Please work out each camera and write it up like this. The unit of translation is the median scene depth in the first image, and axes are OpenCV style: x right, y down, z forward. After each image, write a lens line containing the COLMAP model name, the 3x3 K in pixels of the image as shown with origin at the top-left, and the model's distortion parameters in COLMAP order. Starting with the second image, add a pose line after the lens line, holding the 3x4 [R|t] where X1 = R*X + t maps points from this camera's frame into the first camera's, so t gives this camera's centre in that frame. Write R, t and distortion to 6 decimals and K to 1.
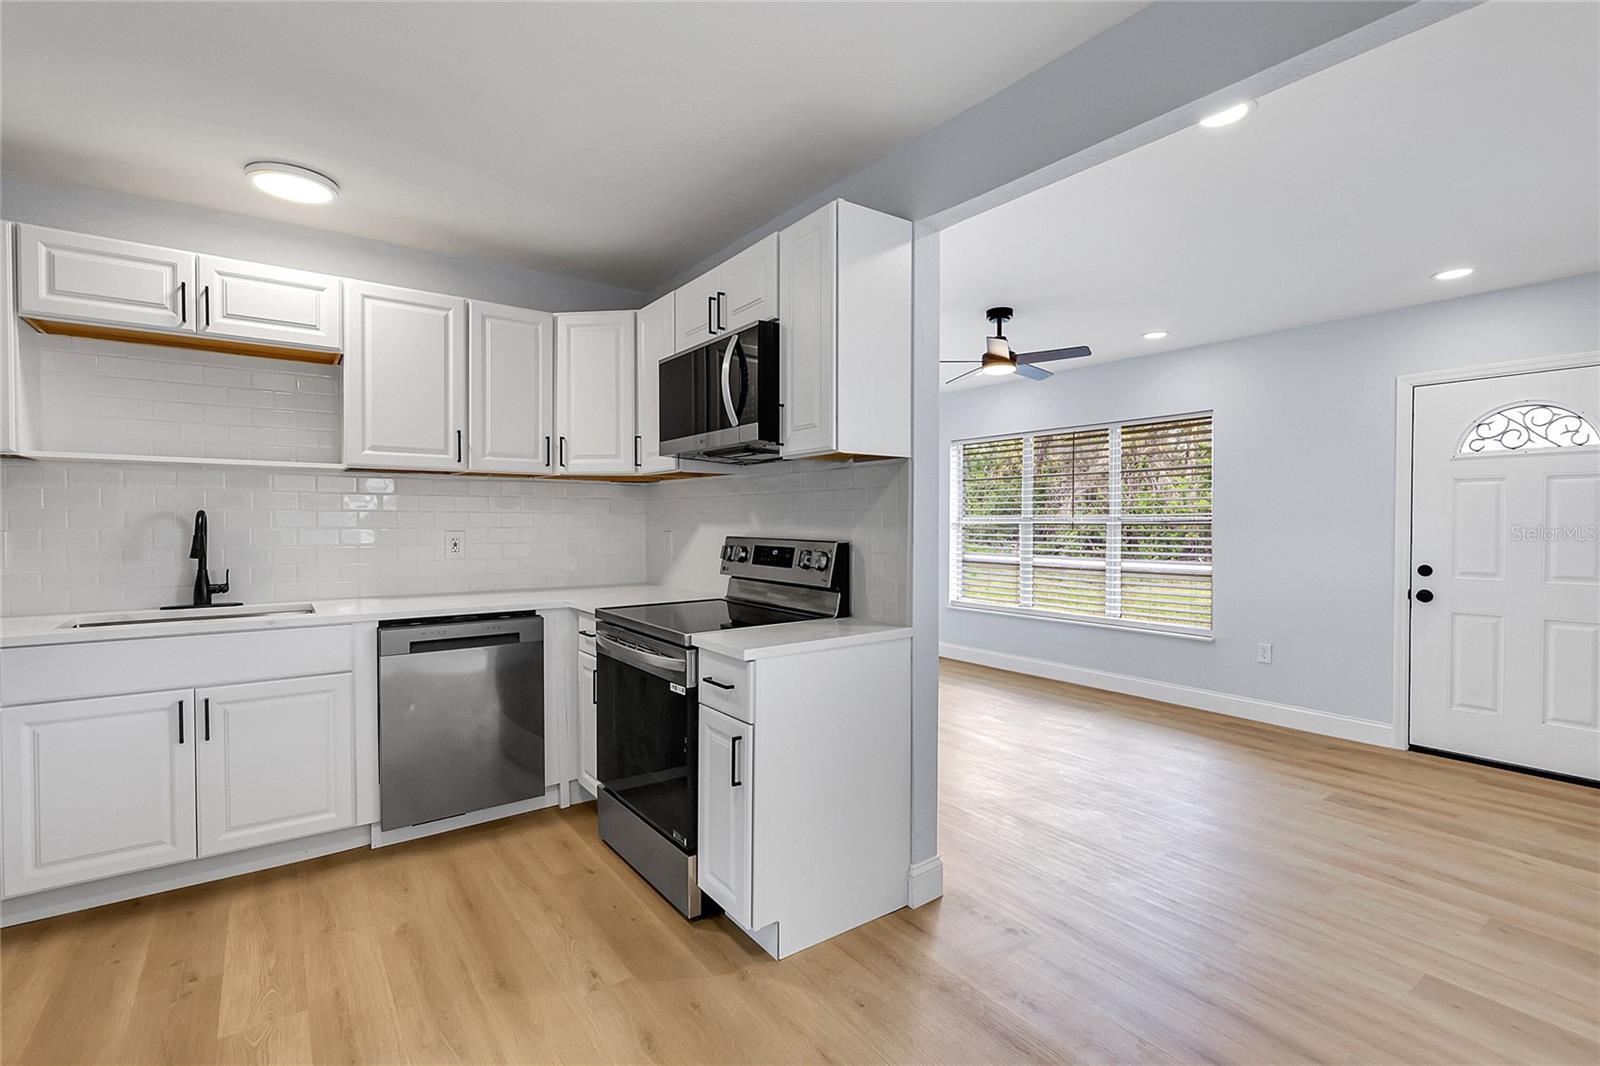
lens RADIAL K [[731.9, 0, 800.0], [0, 731.9, 530.8], [0, 0, 1]] dist [-0.001162, 0.001054]
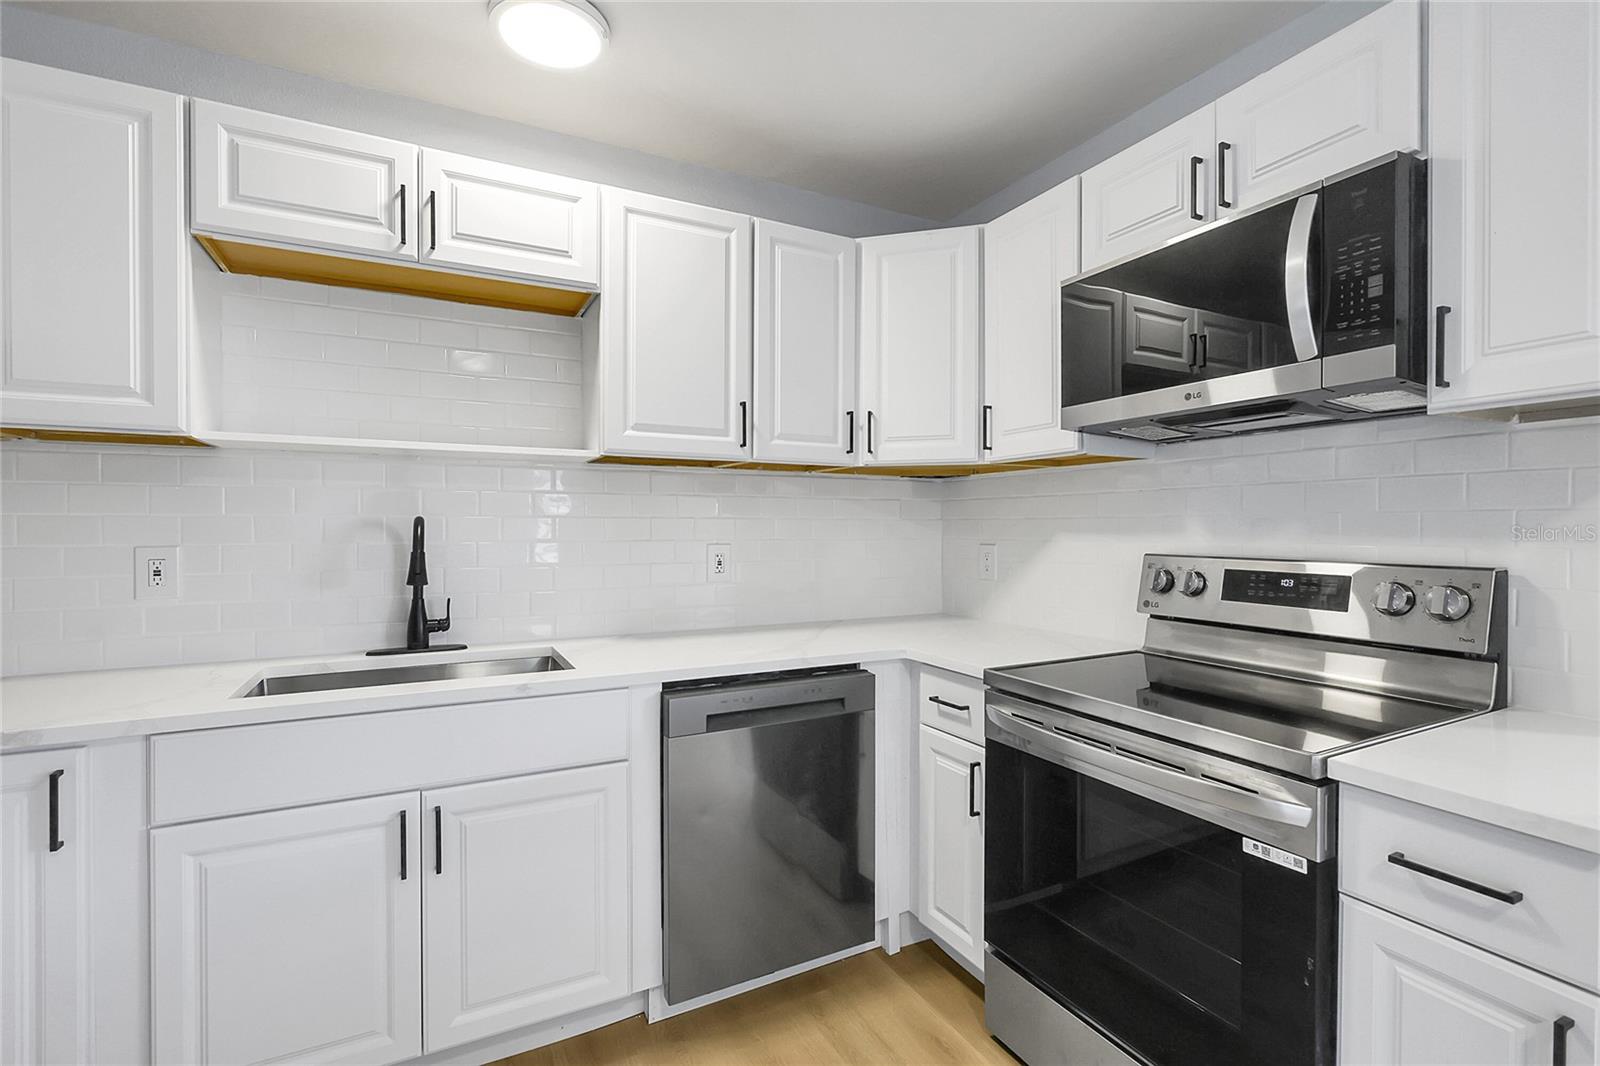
lens RADIAL K [[731.9, 0, 801.0], [0, 731.9, 529.9], [0, 0, 1]] dist [-0.001162, 0.001054]
pose [[0.988281, -0.001598, -0.152637, -0.335297], [-0.000122, 0.999937, -0.011258, -0.007106], [0.152645, 0.011145, 0.988218, 0.346642]]
